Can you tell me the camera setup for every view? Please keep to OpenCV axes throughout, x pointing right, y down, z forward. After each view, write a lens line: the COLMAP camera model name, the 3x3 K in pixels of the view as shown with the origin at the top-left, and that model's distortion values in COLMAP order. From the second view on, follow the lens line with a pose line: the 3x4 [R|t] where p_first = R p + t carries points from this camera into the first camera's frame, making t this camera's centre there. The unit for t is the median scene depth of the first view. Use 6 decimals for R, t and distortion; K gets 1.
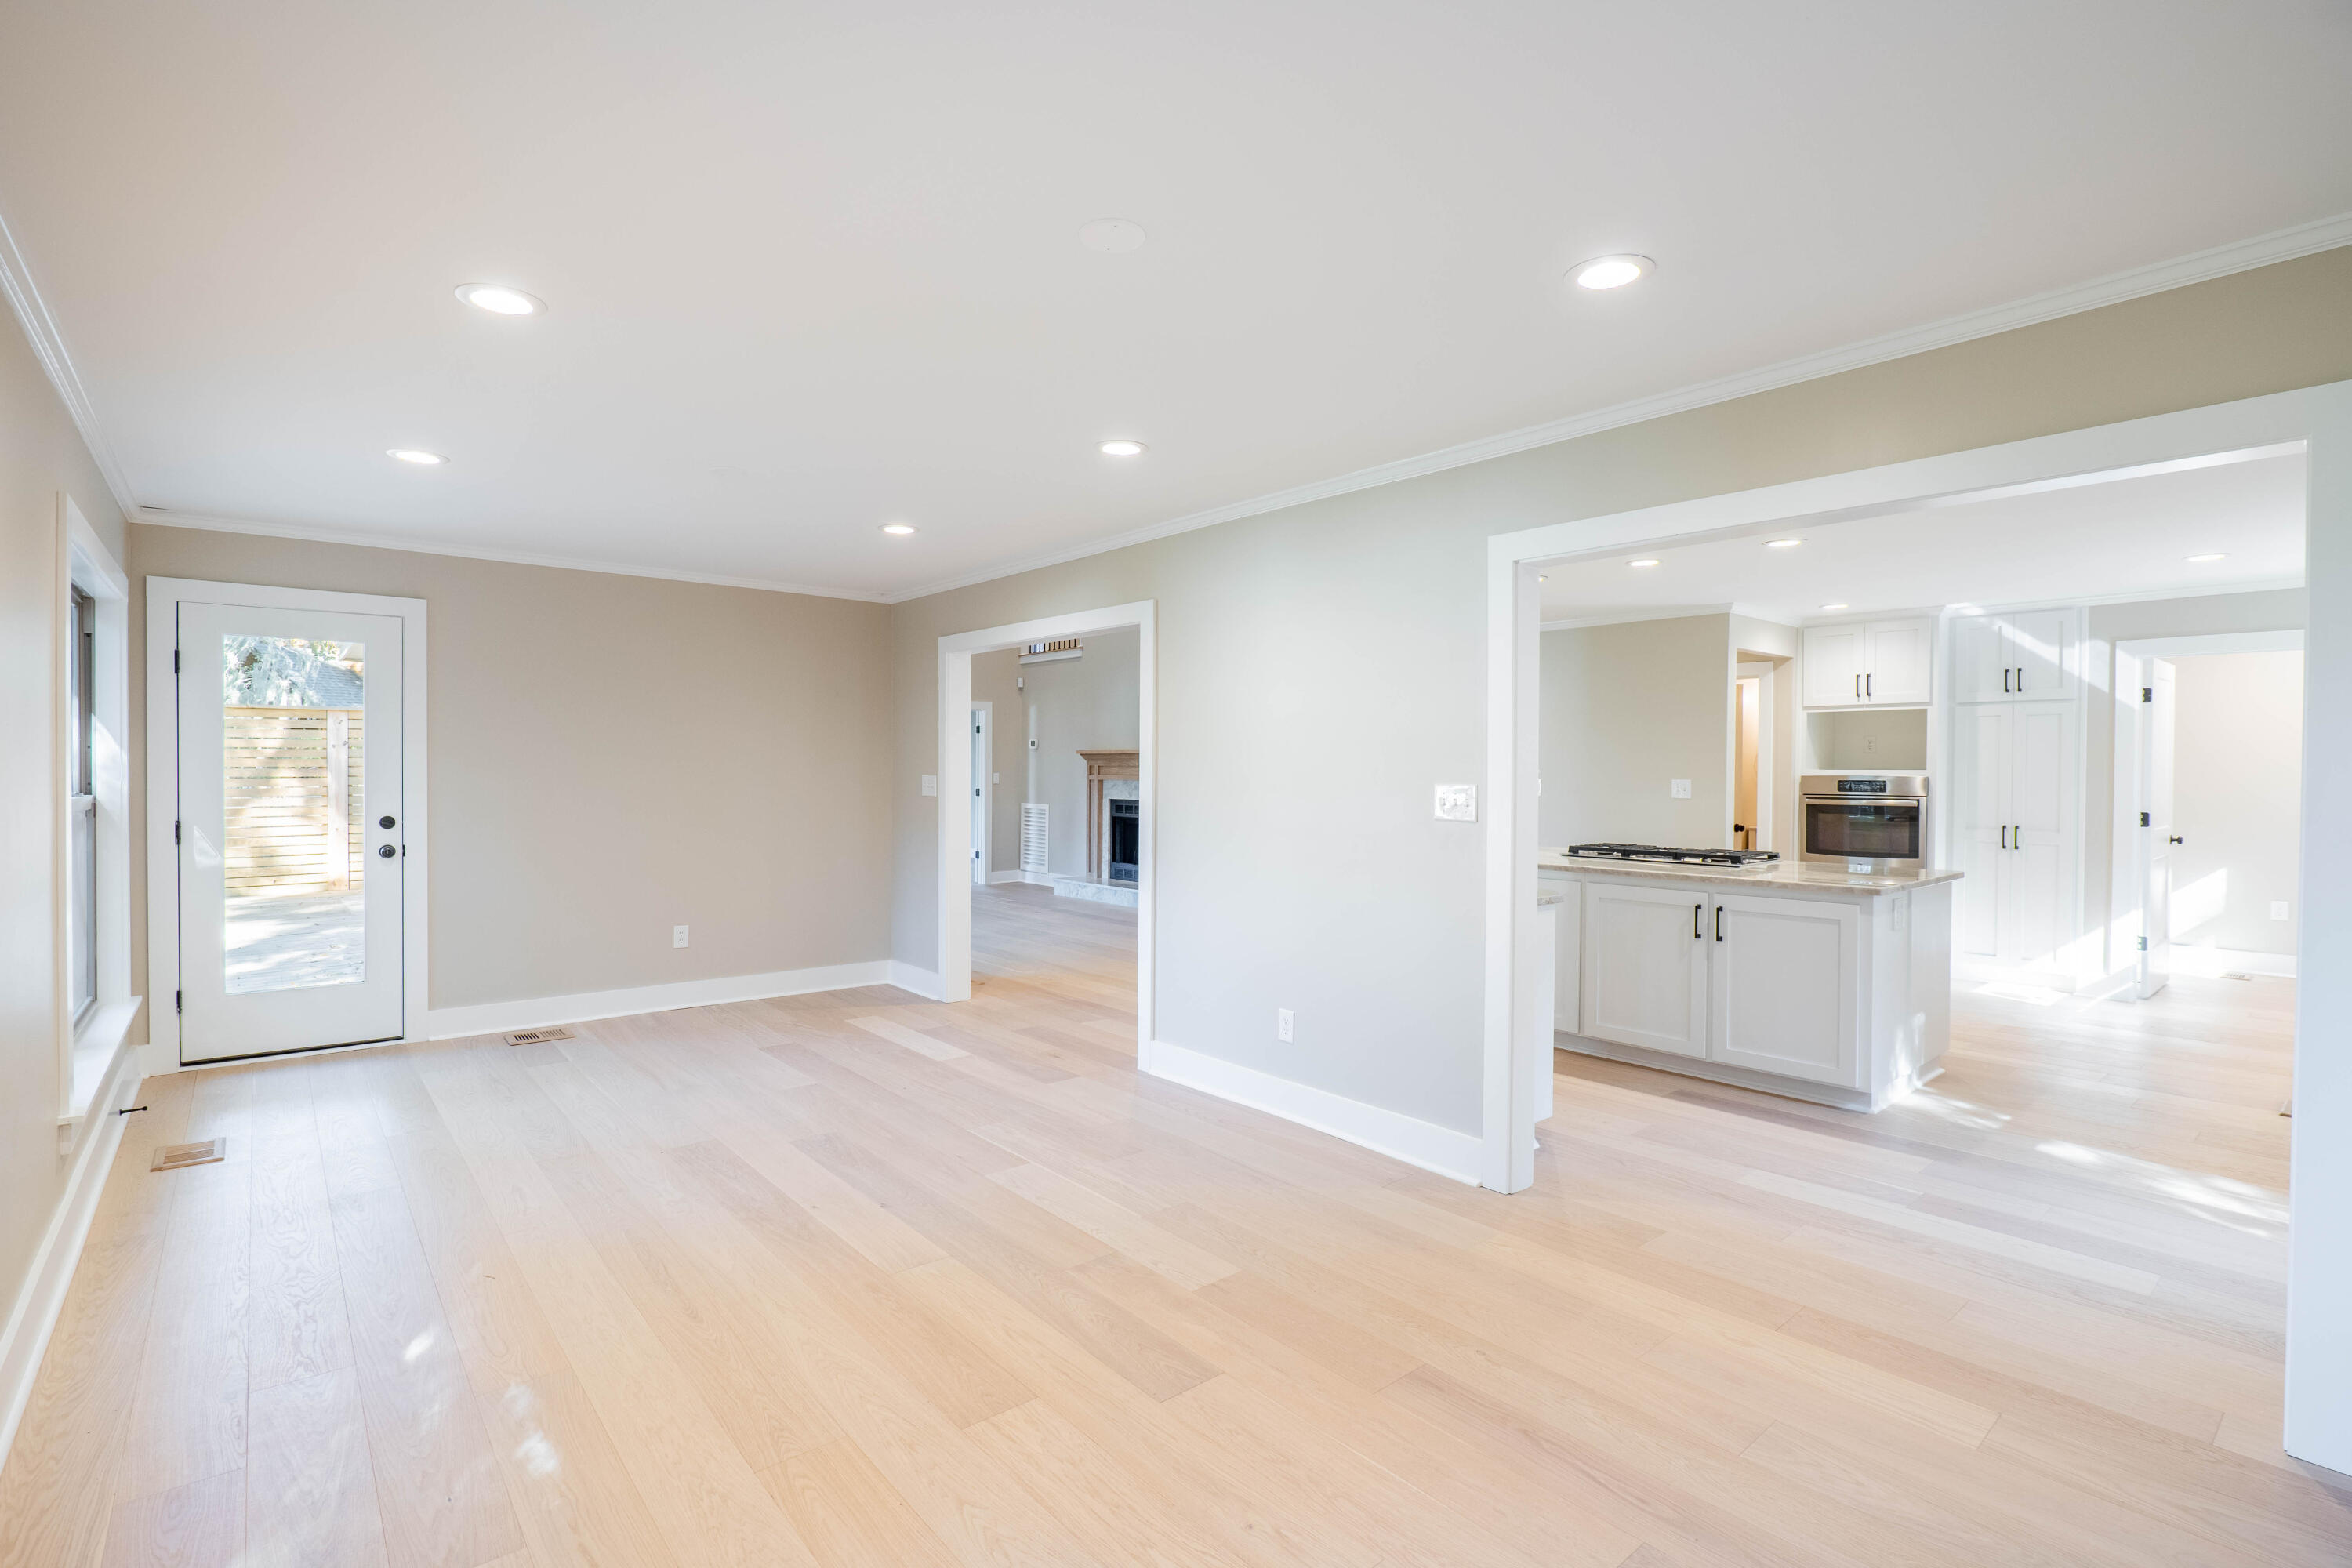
lens RADIAL K [[1119.9, 0, 1169.5], [0, 1119.9, 790.1], [0, 0, 1]] dist [-0.016579, 0.002822]
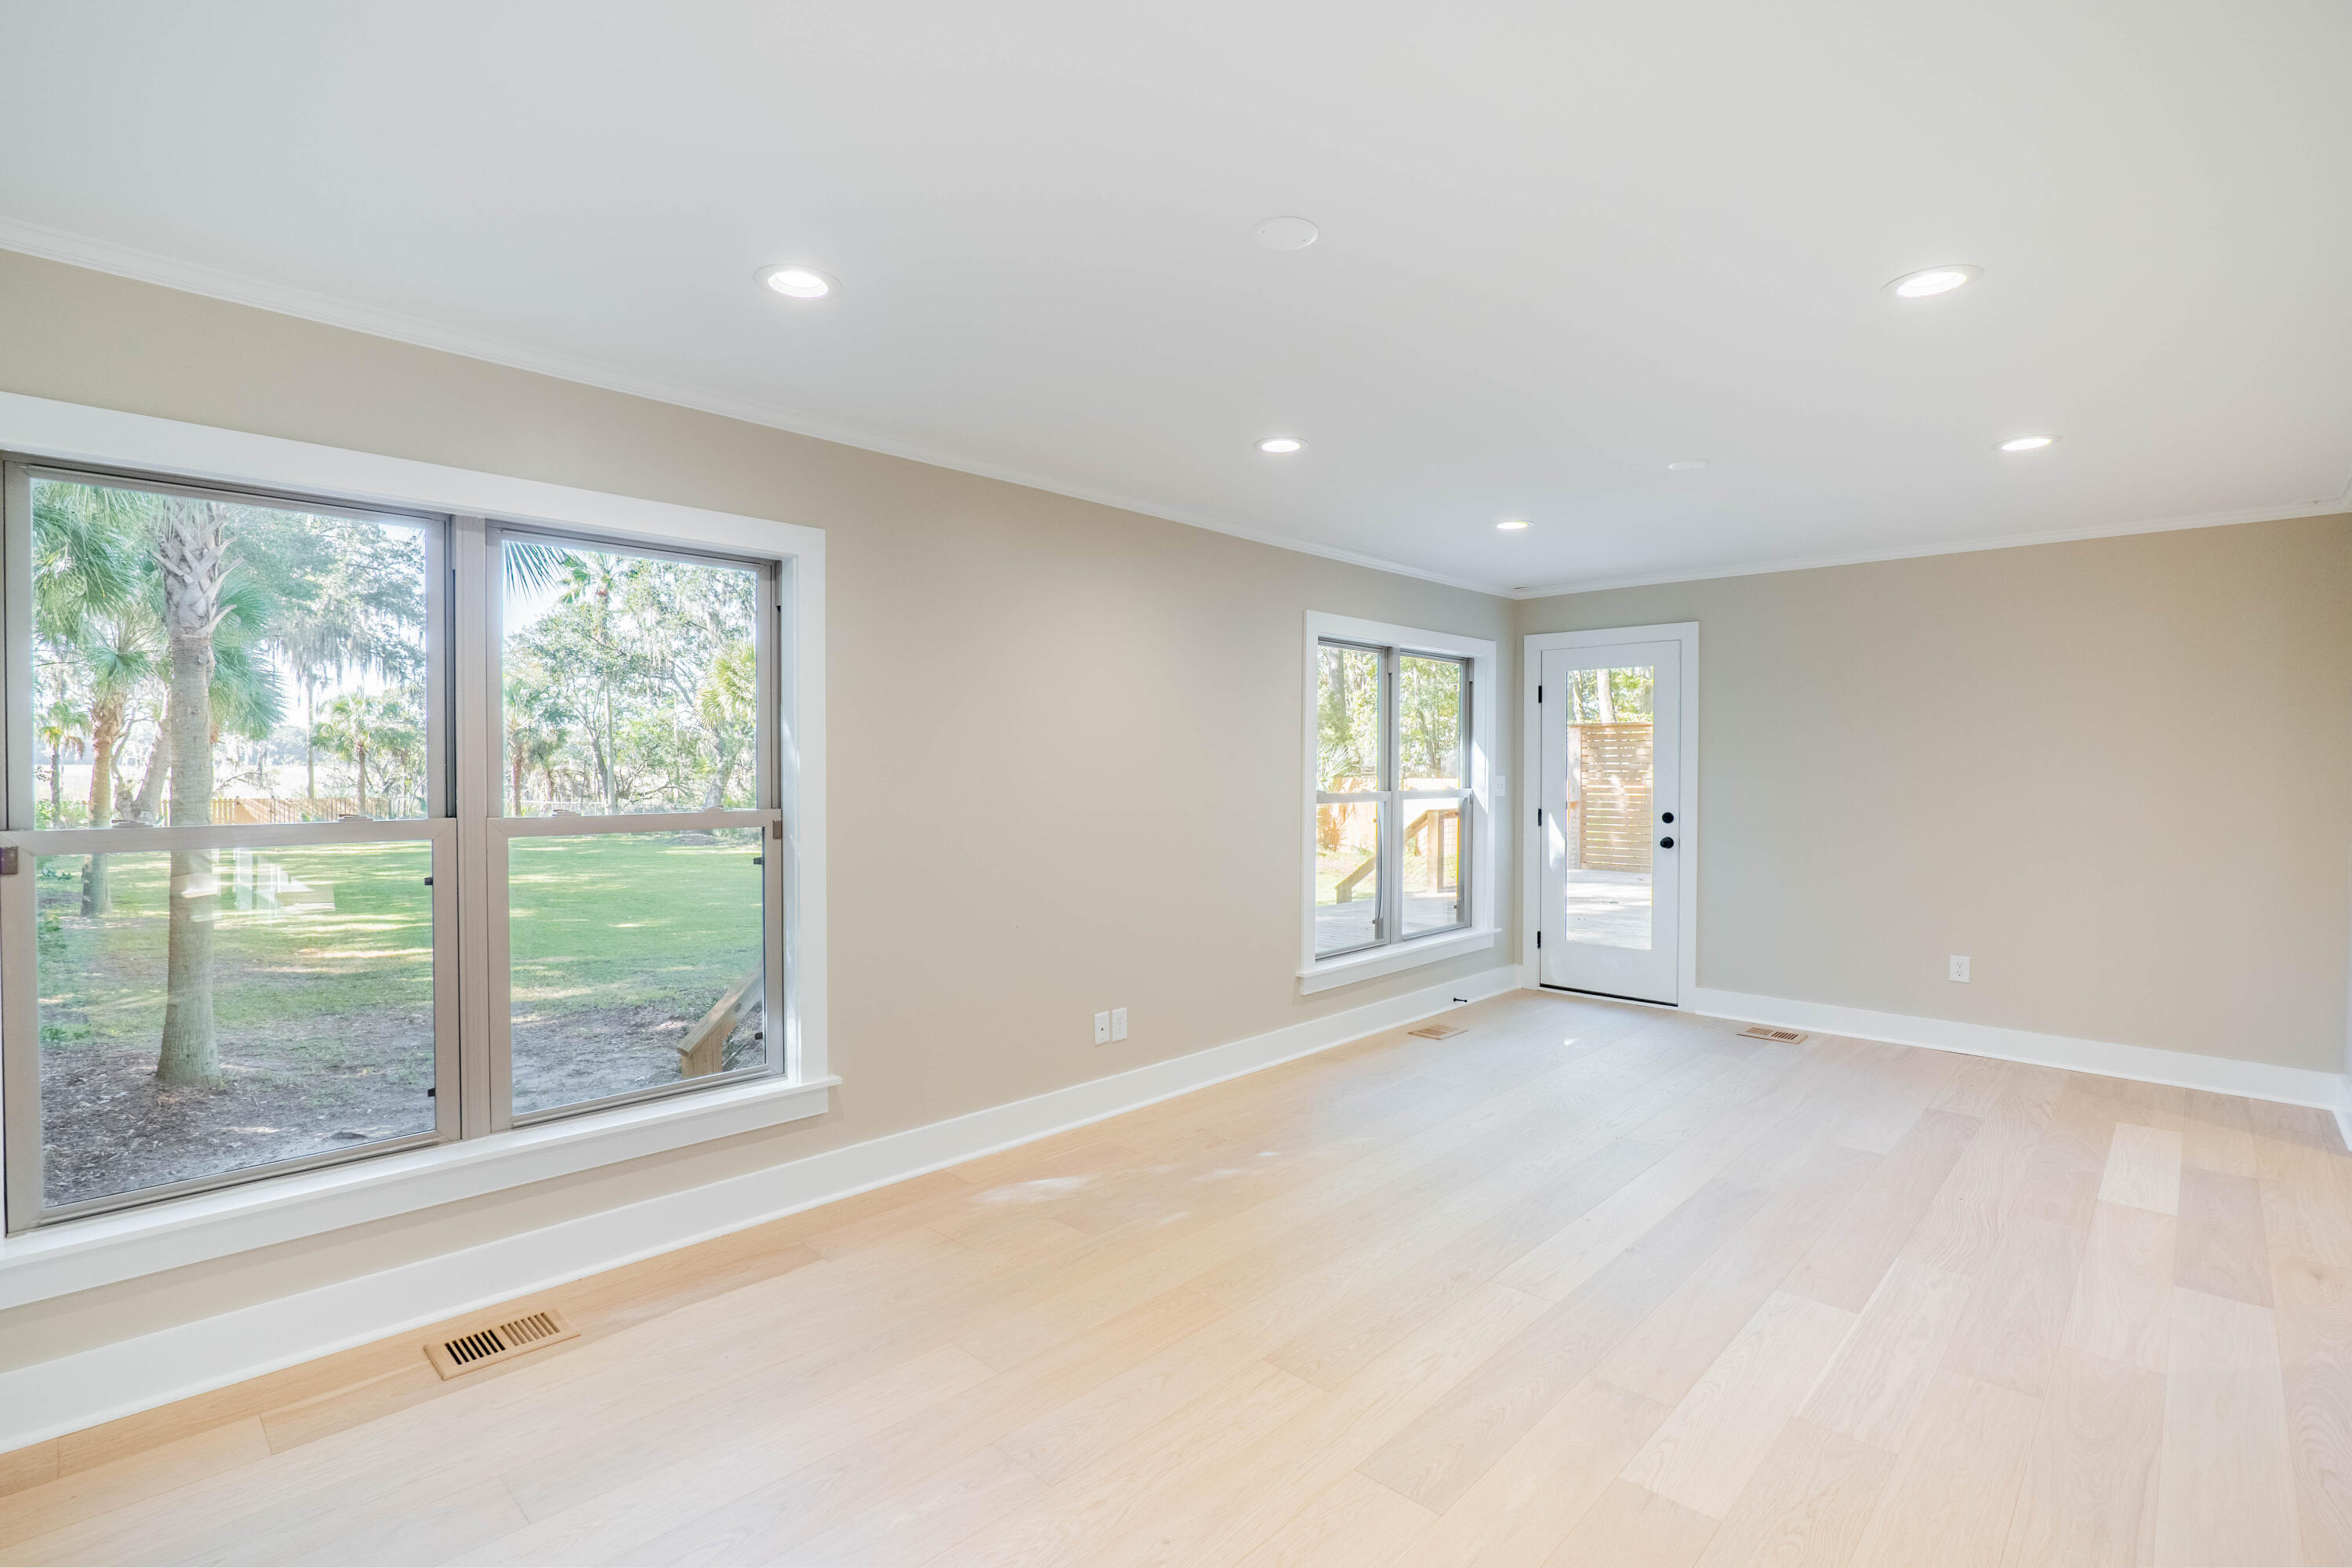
lens RADIAL K [[1119.9, 0, 1147.8], [0, 1119.9, 769.1], [0, 0, 1]] dist [-0.016579, 0.002822]
pose [[0.081682, -0.003358, -0.996653, 0.993618], [-0.024111, 0.999695, -0.005344, -0.005912], [0.996367, 0.024467, 0.081576, 0.852123]]
